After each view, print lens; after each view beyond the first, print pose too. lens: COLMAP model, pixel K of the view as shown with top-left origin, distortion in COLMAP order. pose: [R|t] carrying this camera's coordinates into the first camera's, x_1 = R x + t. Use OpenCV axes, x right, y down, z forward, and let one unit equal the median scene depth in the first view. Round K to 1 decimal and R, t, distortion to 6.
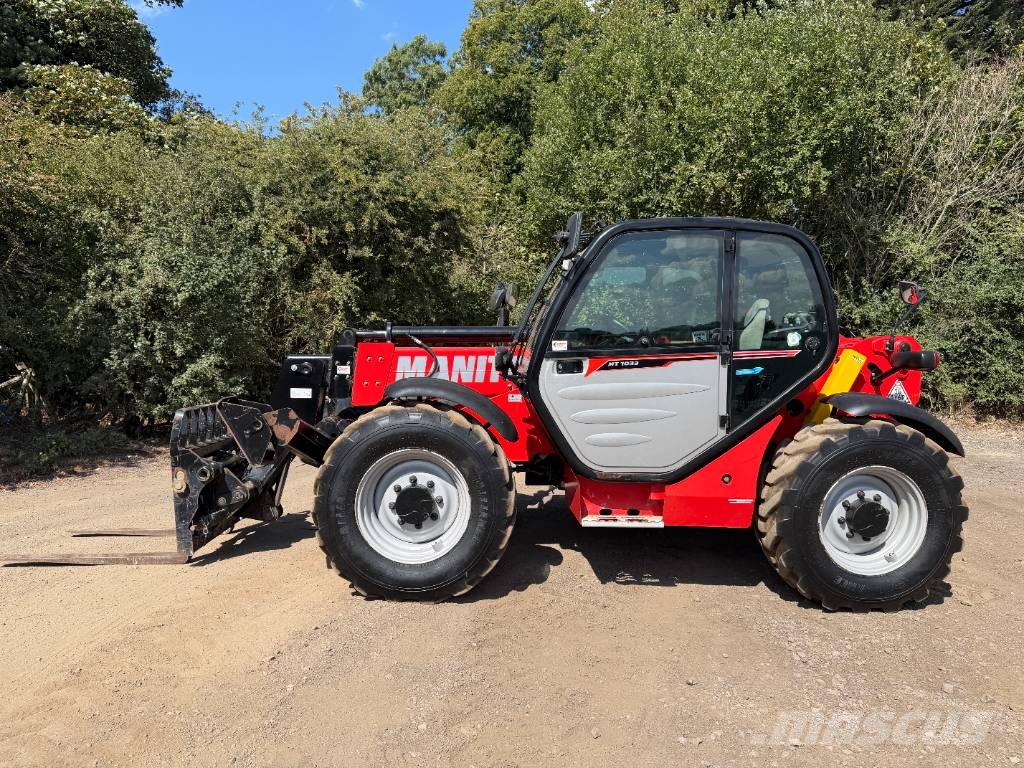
lens RADIAL K [[727.4, 0, 512.0], [0, 727.4, 384.0], [0, 0, 1]] dist [0.054458, -0.062068]
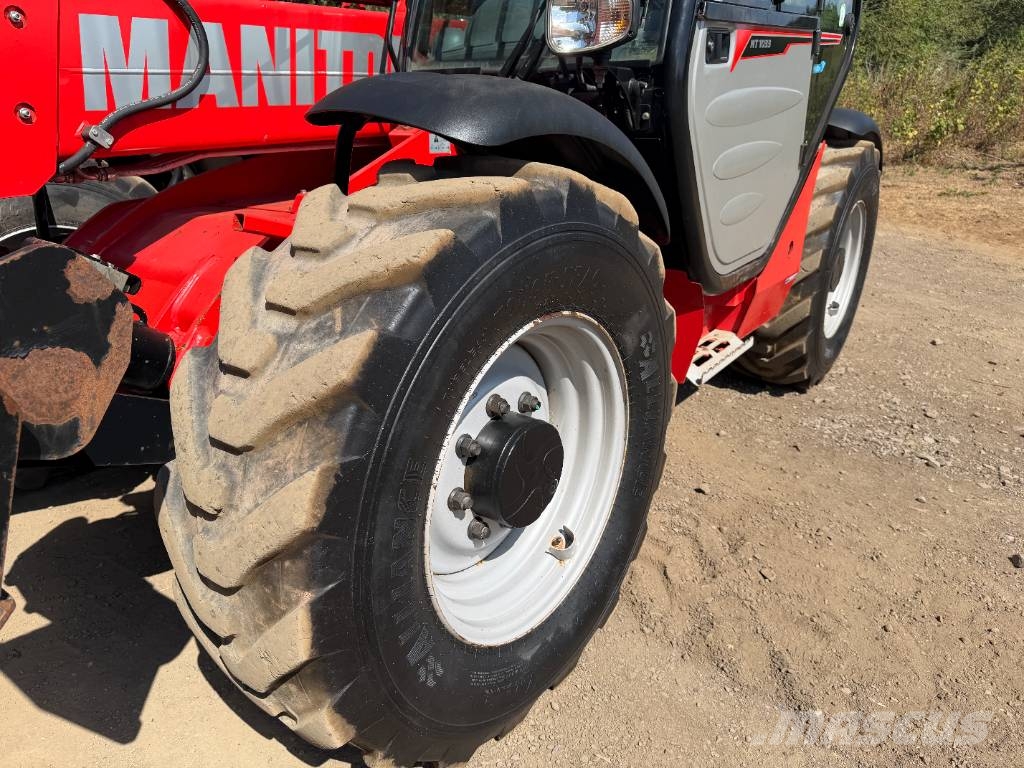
lens RADIAL K [[721.3, 0, 522.8], [0, 721.3, 424.7], [0, 0, 1]] dist [0.052586, -0.062460]
pose [[0.601013, -0.335573, 0.725379, -0.371762], [0.047233, 0.920913, 0.386895, 0.010239], [-0.797843, -0.198267, 0.569331, 0.791288]]
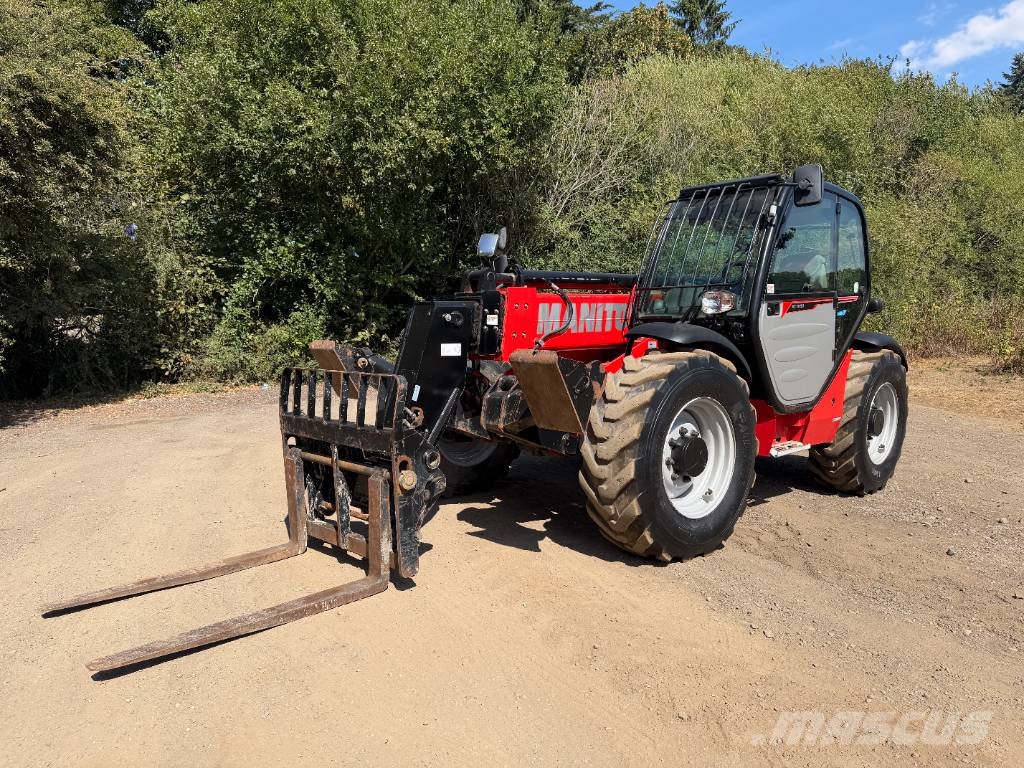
lens RADIAL K [[775.7, 0, 512.7], [0, 775.7, 412.4], [0, 0, 1]] dist [0.004578, -0.001034]
pose [[0.742229, -0.089614, 0.664128, -0.945490], [0.043604, 0.995377, 0.085579, 0.012216], [-0.668726, -0.034561, 0.742705, 0.406680]]
